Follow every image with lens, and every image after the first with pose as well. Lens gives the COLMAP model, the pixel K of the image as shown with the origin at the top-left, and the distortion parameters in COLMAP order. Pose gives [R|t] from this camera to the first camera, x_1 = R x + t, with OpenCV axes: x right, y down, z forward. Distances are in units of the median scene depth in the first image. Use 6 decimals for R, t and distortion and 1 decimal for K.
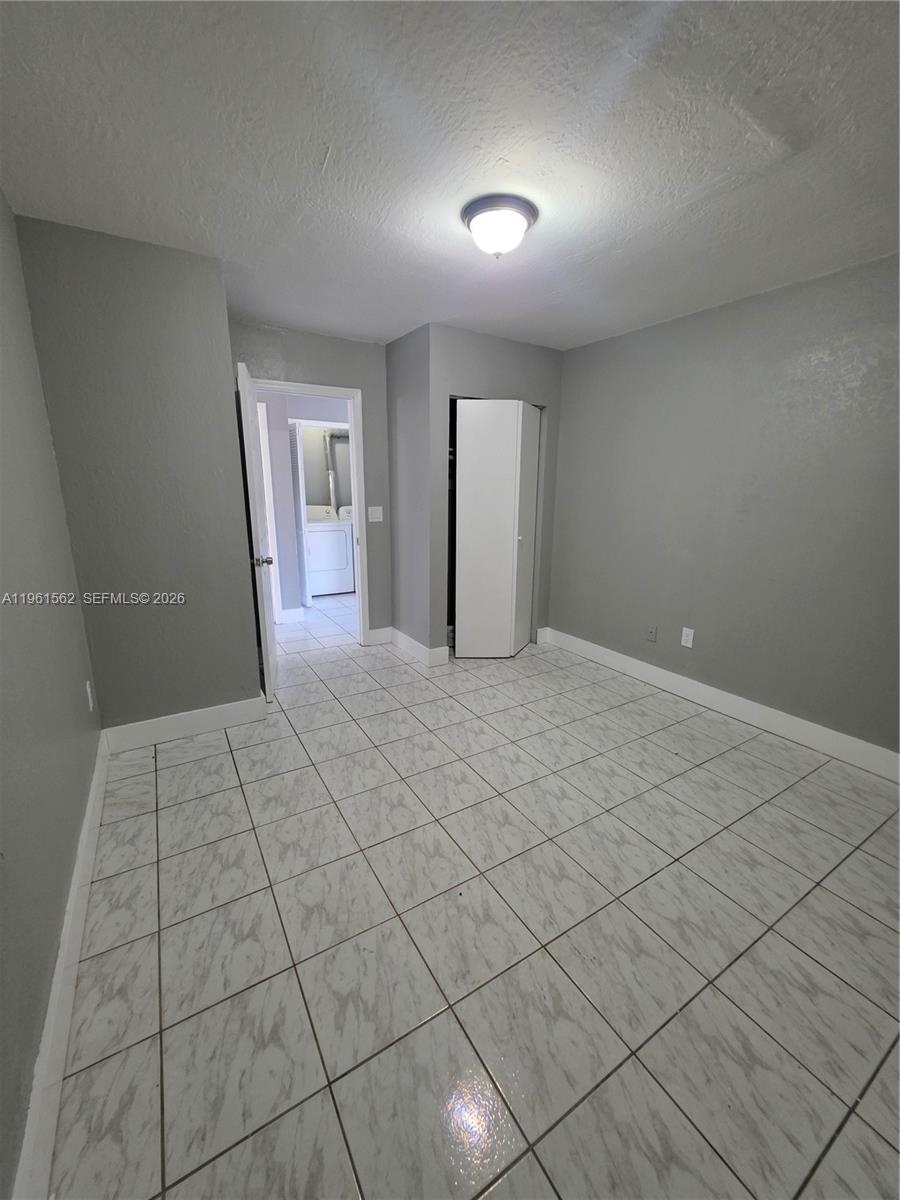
lens RADIAL K [[479.6, 0, 456.3], [0, 479.6, 599.5], [0, 0, 1]] dist [0.002967, 0.000098]
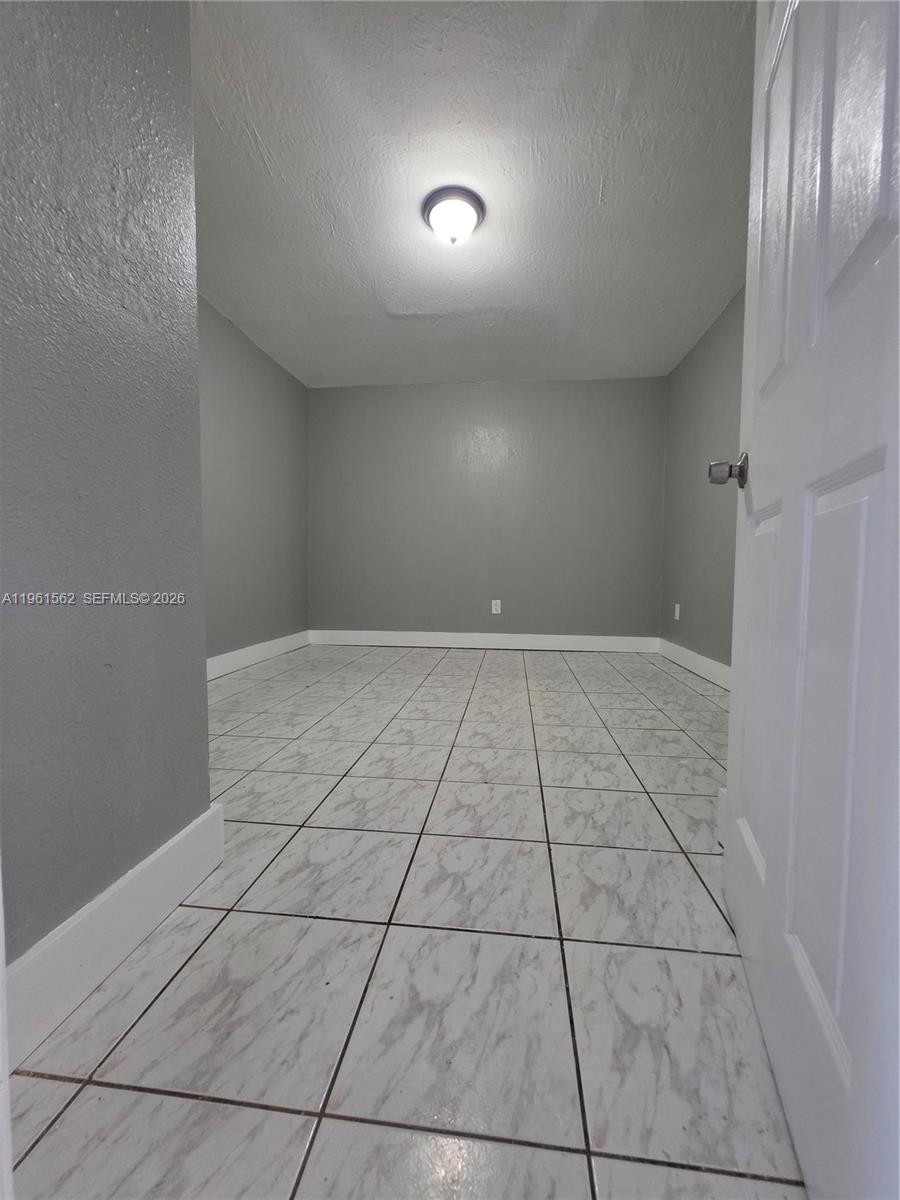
lens RADIAL K [[479.6, 0, 456.3], [0, 479.6, 599.5], [0, 0, 1]] dist [0.002967, 0.000098]
pose [[-0.783700, -0.053294, 0.618849, -0.562045], [0.127395, 0.961341, 0.244119, -0.123626], [-0.607935, 0.270155, -0.746613, 1.701621]]
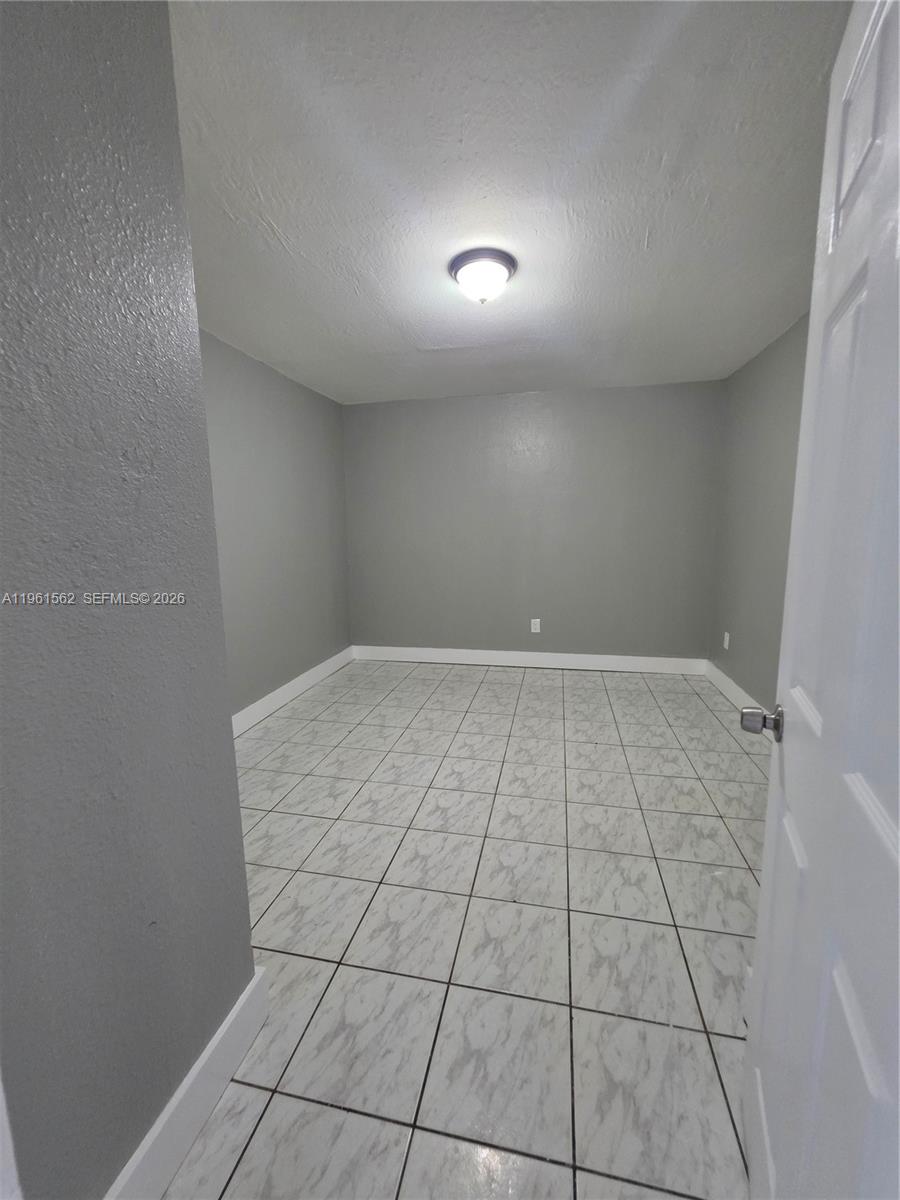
lens RADIAL K [[479.6, 0, 456.3], [0, 479.6, 599.5], [0, 0, 1]] dist [0.002967, 0.000098]
pose [[-0.723045, -0.106019, 0.682617, -0.559270], [0.163919, 0.933600, 0.318626, -0.351660], [-0.671071, 0.342275, -0.657656, 1.607369]]
